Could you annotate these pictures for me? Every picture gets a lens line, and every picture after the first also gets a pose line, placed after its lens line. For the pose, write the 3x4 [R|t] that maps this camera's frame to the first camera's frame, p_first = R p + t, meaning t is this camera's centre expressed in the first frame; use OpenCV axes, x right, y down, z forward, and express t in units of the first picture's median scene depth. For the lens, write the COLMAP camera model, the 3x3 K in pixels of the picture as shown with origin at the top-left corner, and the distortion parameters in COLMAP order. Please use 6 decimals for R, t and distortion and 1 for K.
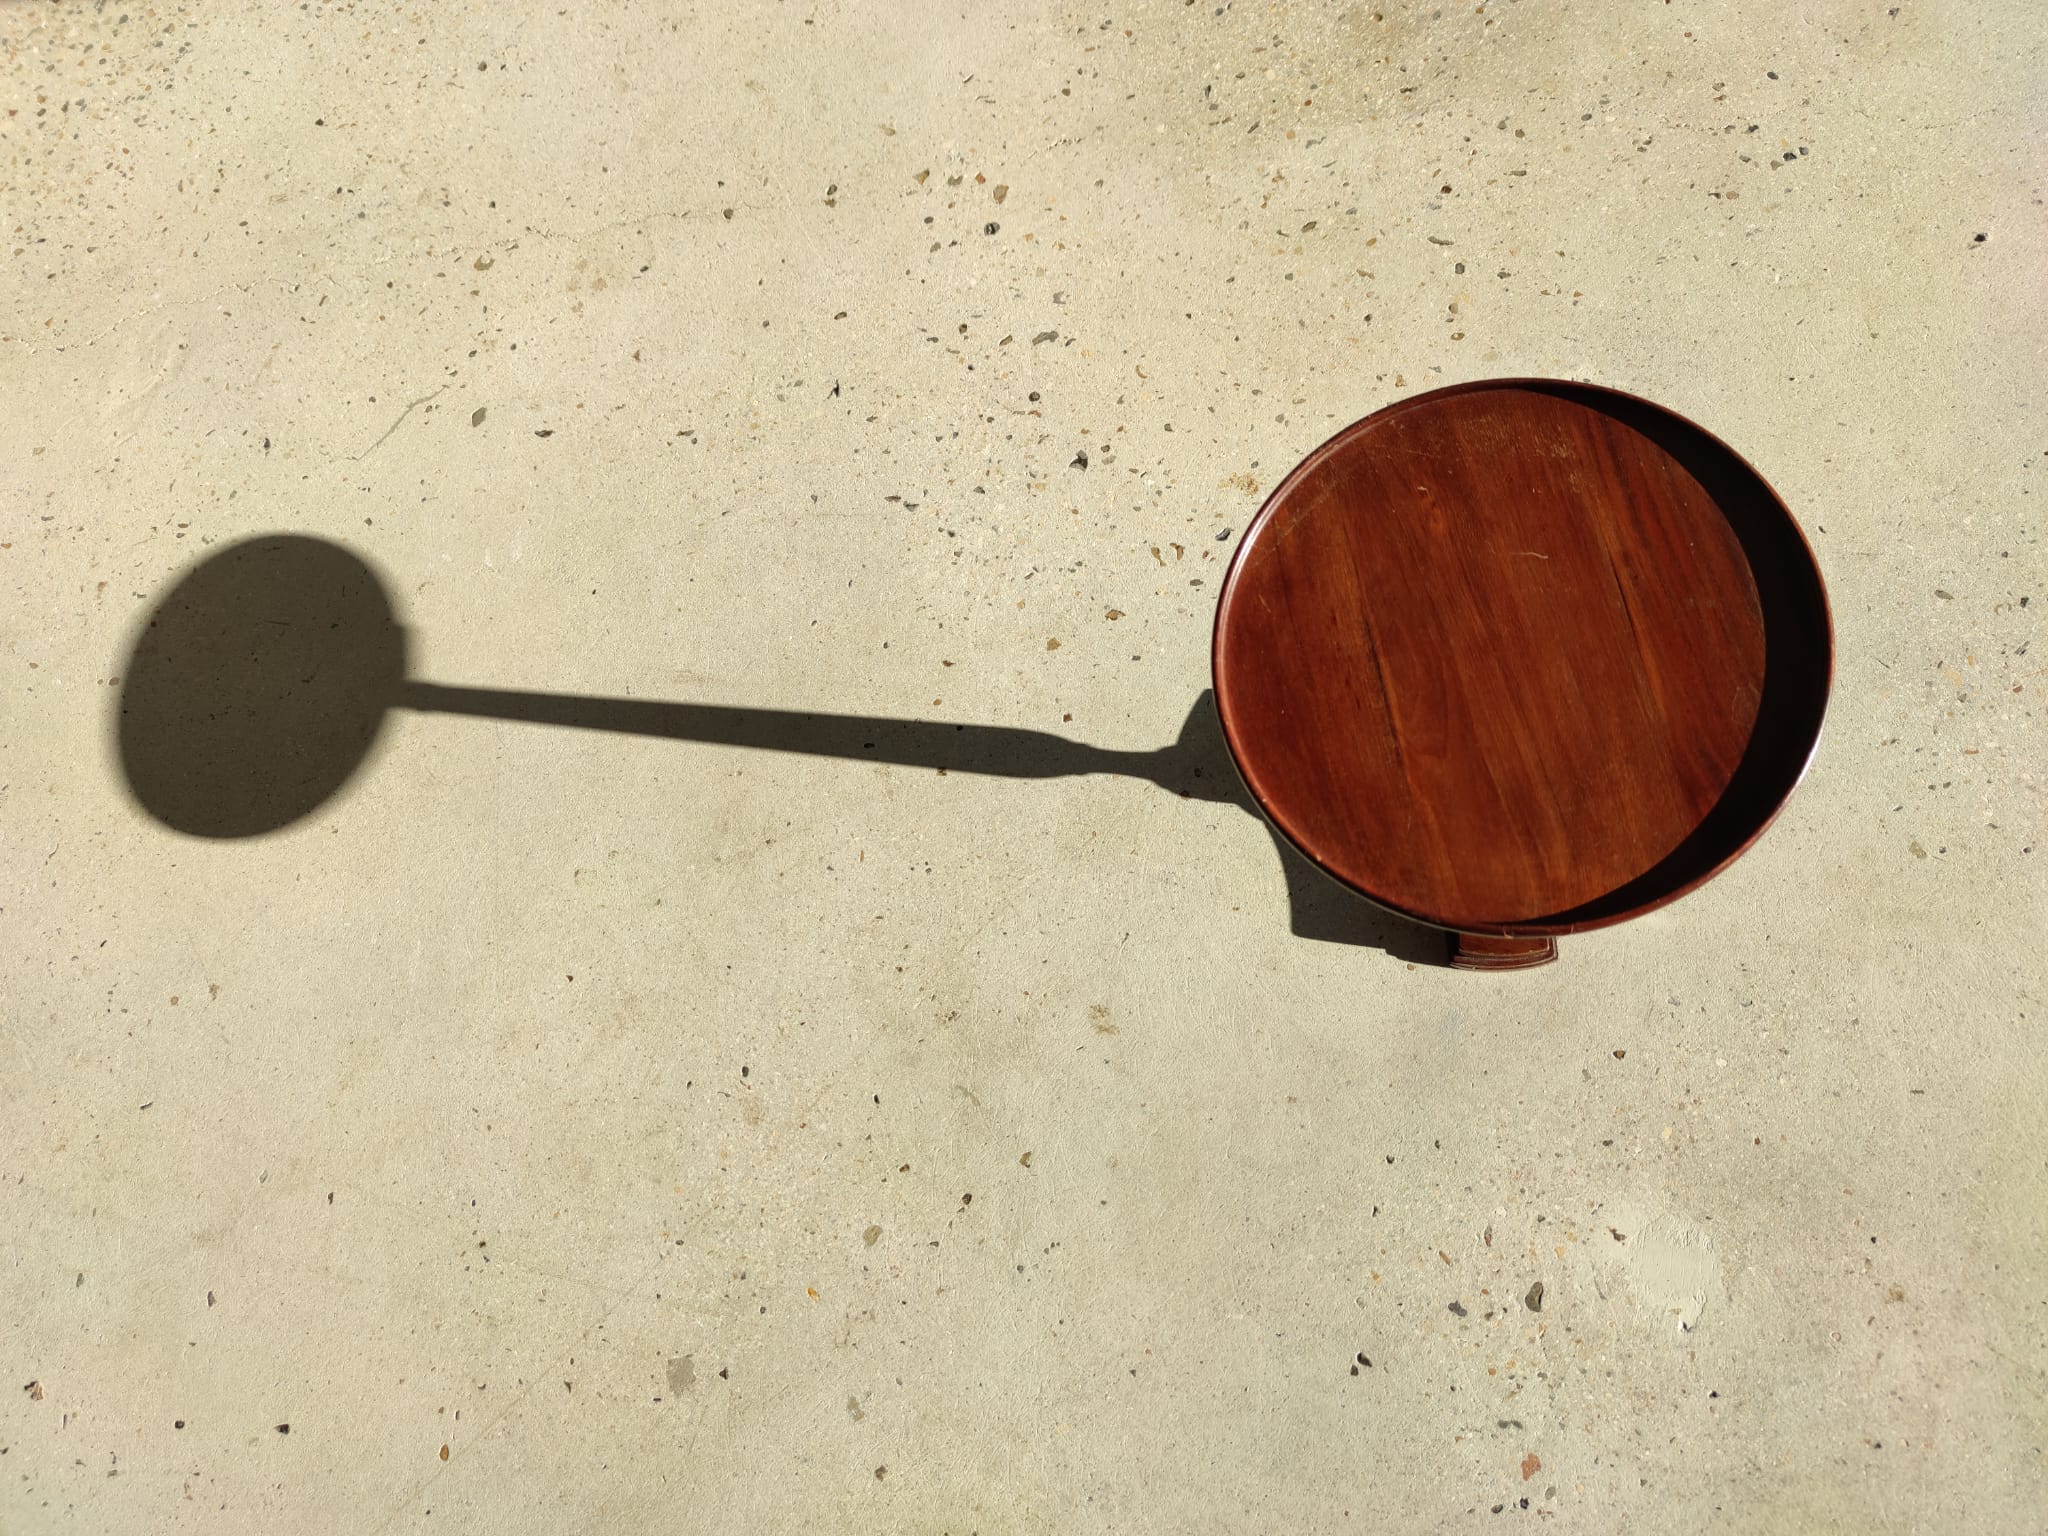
lens RADIAL K [[1459.6, 0, 1082.3], [0, 1459.6, 707.9], [0, 0, 1]] dist [0.067315, -0.058330]
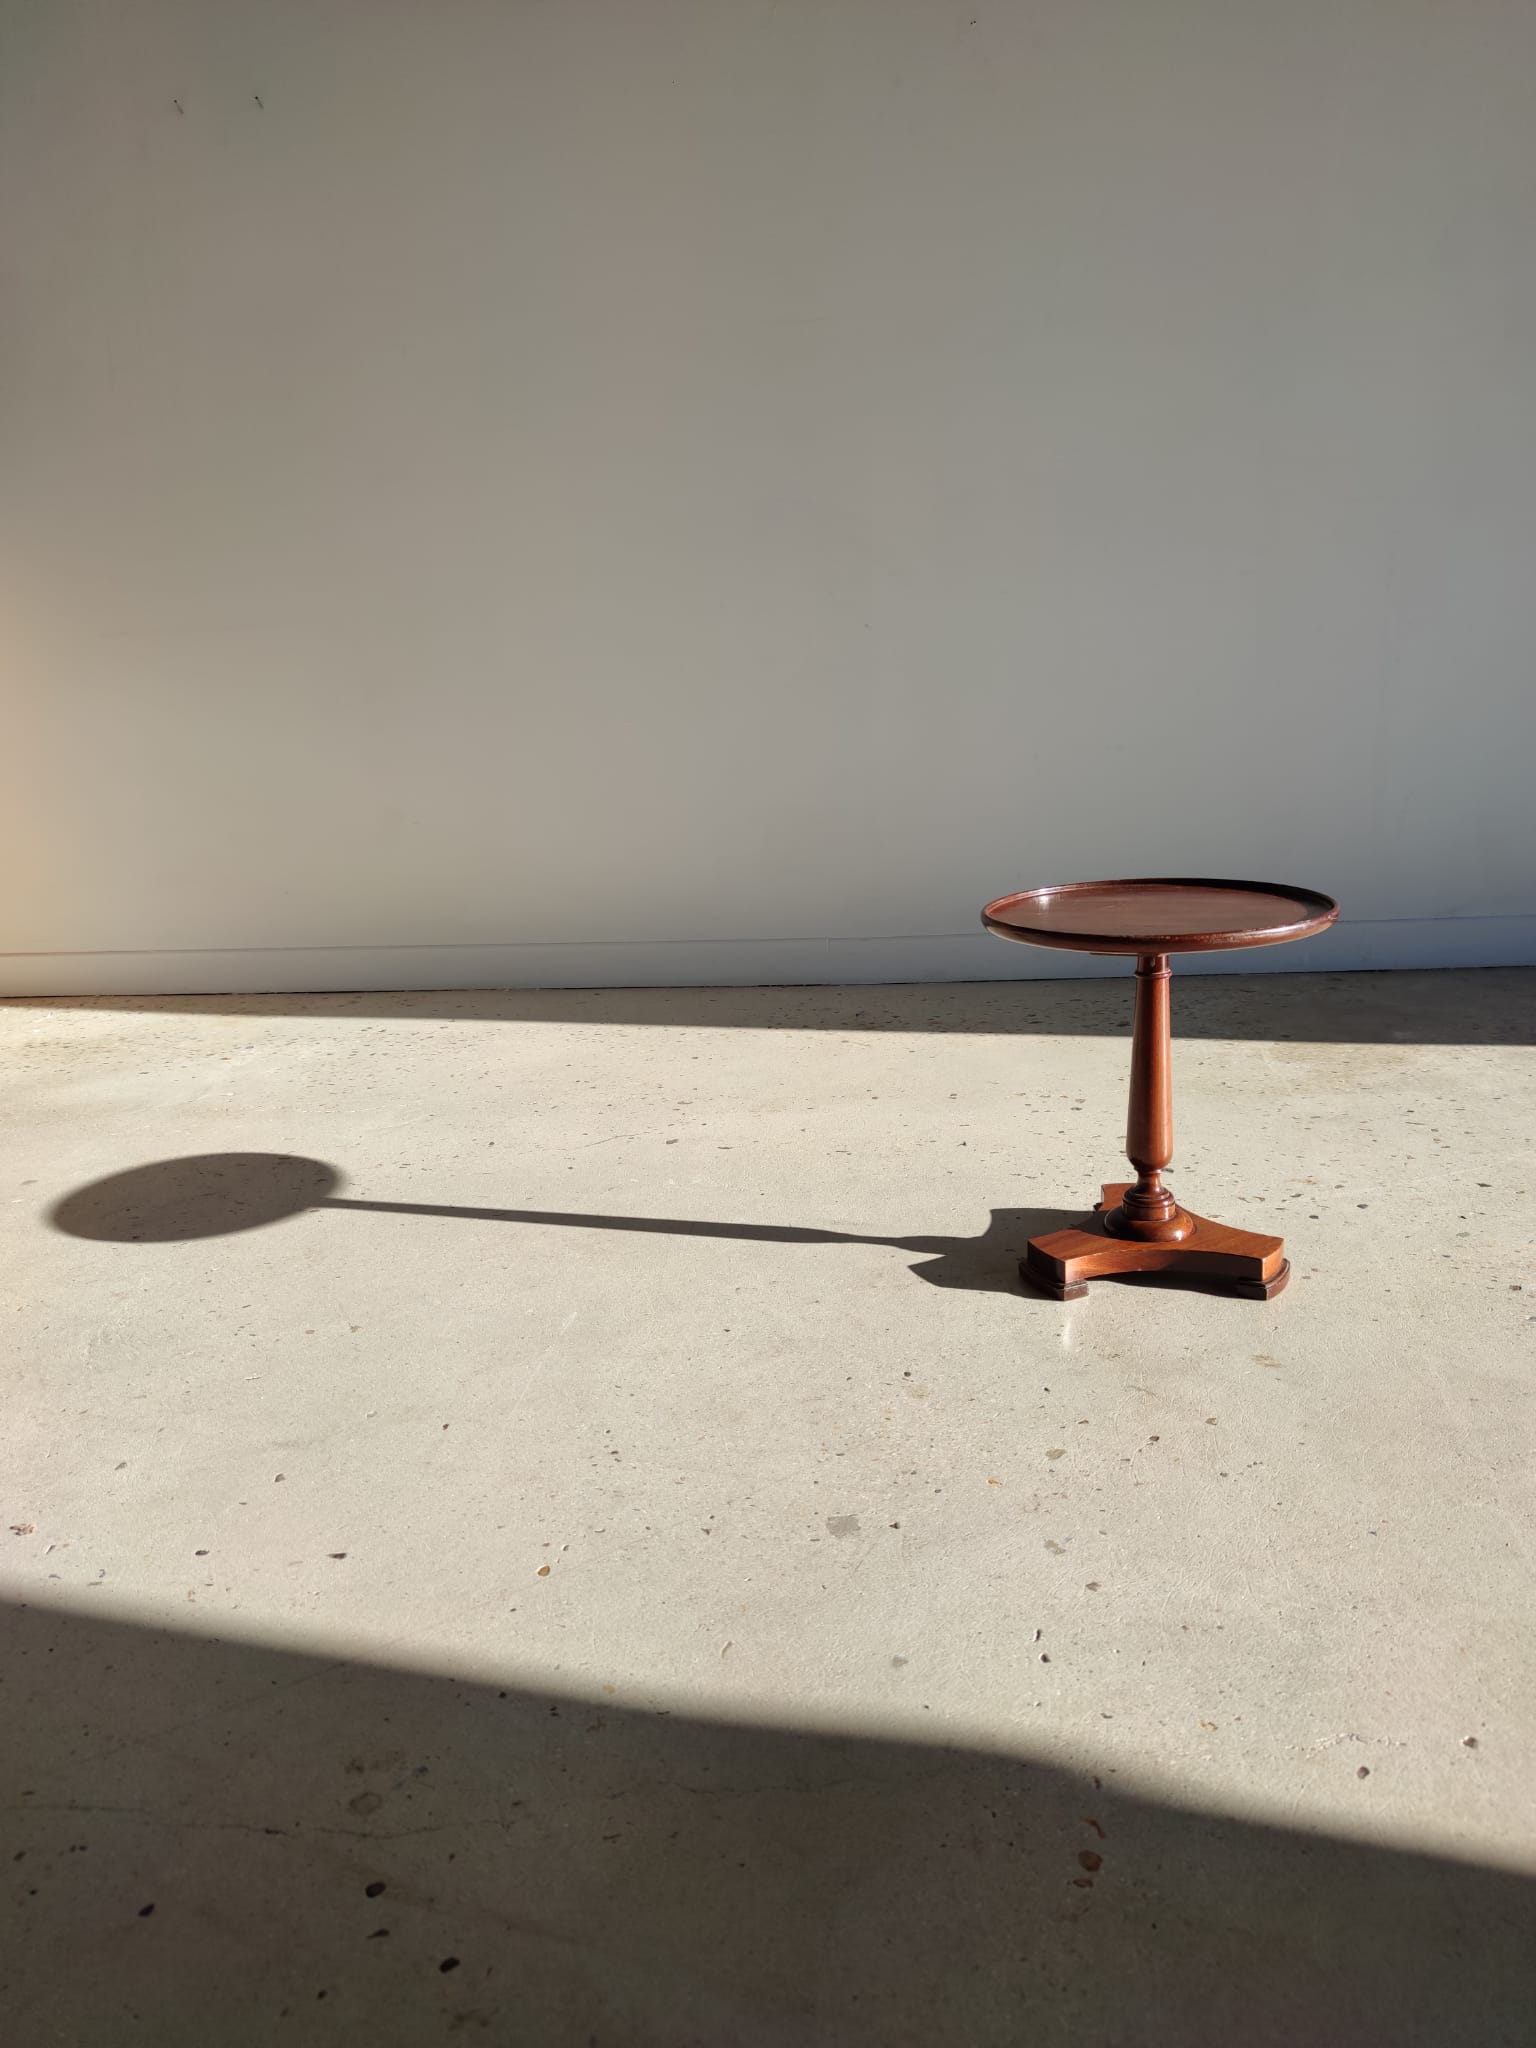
lens RADIAL K [[1460.3, 0, 764.0], [0, 1460.3, 1037.8], [0, 0, 1]] dist [0.058544, -0.046428]
pose [[0.972711, 0.219073, -0.076427, -0.301561], [-0.180078, 0.505102, -0.844064, 1.025788], [-0.146308, 0.834793, 0.530769, 0.261934]]
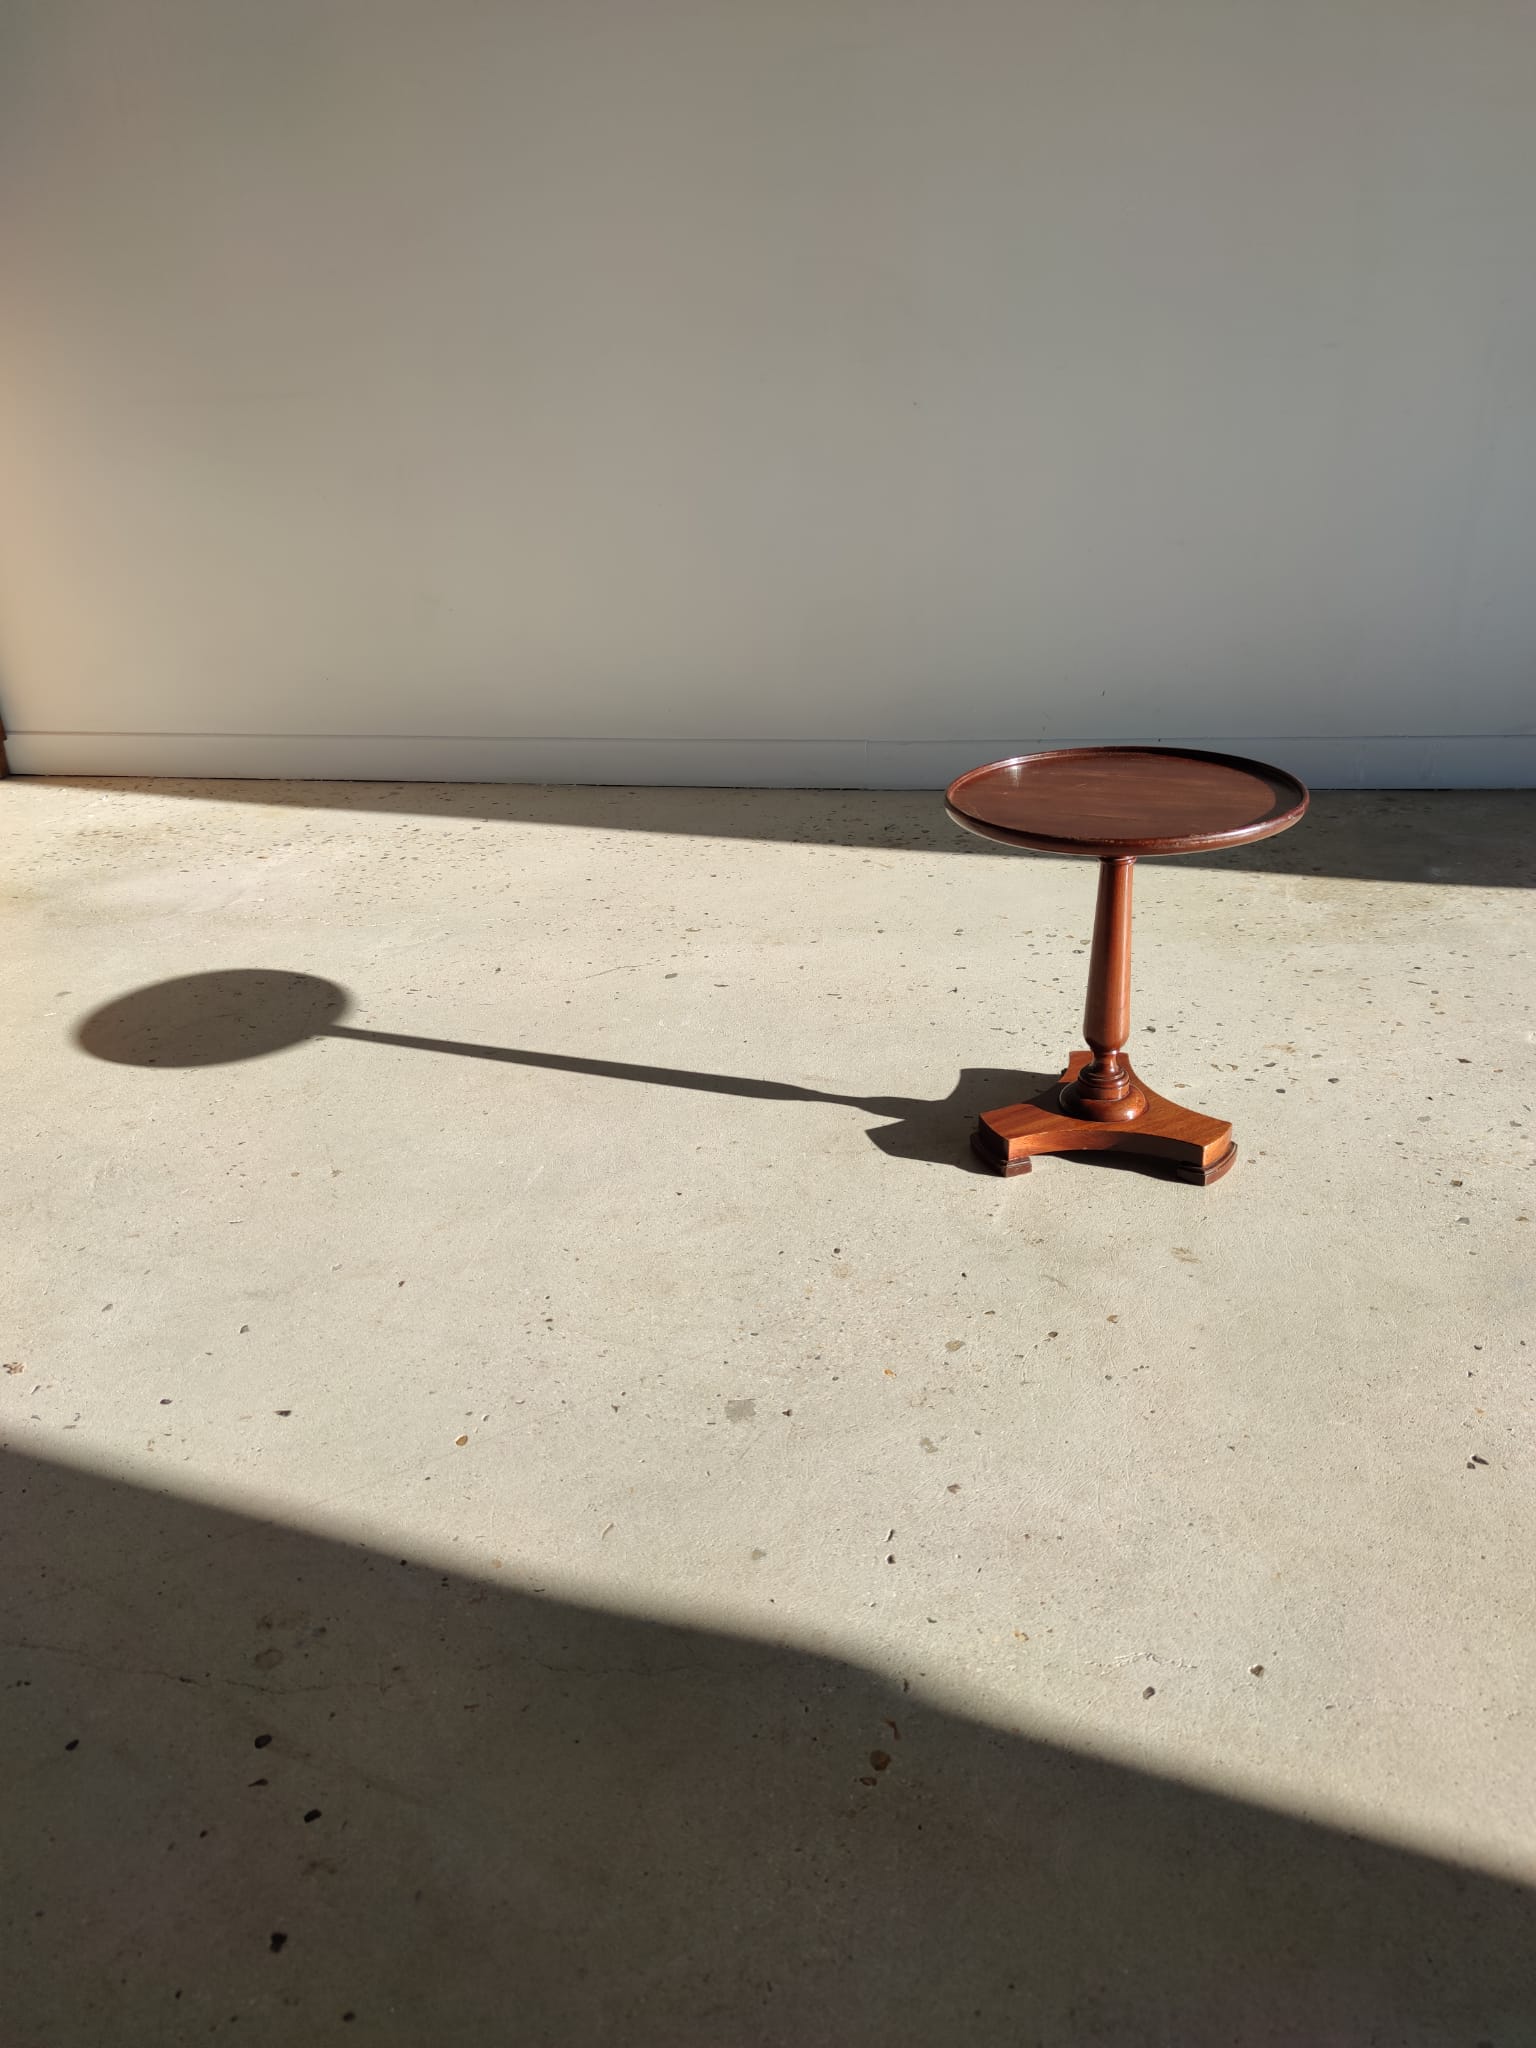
lens RADIAL K [[1459.6, 0, 768.5], [0, 1459.6, 1044.4], [0, 0, 1]] dist [0.067315, -0.058330]
pose [[0.959779, 0.262082, -0.100686, -0.209250], [-0.251918, 0.645590, -0.720937, 0.948111], [-0.123943, 0.717305, 0.685647, 0.147379]]
